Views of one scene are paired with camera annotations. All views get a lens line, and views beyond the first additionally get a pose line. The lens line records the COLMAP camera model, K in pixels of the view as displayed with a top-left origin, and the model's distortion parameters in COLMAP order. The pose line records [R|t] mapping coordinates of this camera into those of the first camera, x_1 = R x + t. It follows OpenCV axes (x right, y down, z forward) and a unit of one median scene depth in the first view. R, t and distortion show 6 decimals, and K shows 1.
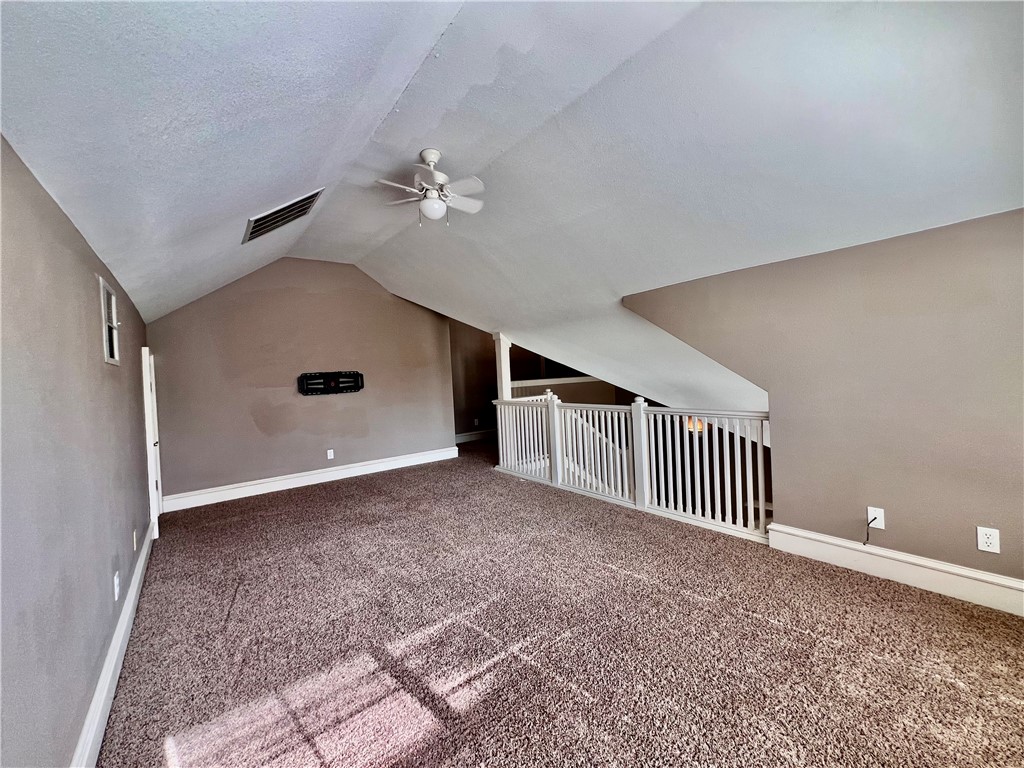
lens RADIAL K [[413.2, 0, 513.4], [0, 413.2, 382.5], [0, 0, 1]] dist [-0.001473, 0.000834]
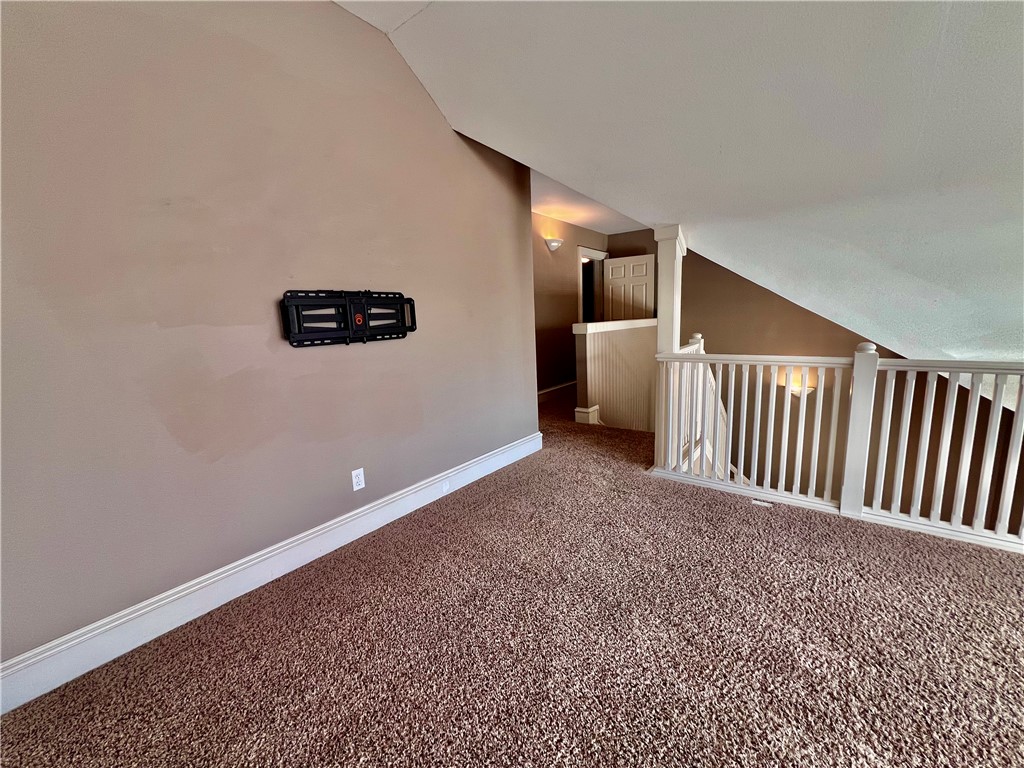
lens RADIAL K [[413.2, 0, 509.2], [0, 413.2, 385.2], [0, 0, 1]] dist [-0.001473, 0.000834]
pose [[0.977819, -0.032896, 0.206851, -0.358667], [0.008125, 0.992803, 0.119479, 0.020237], [-0.209292, -0.115148, 0.971050, 0.523281]]
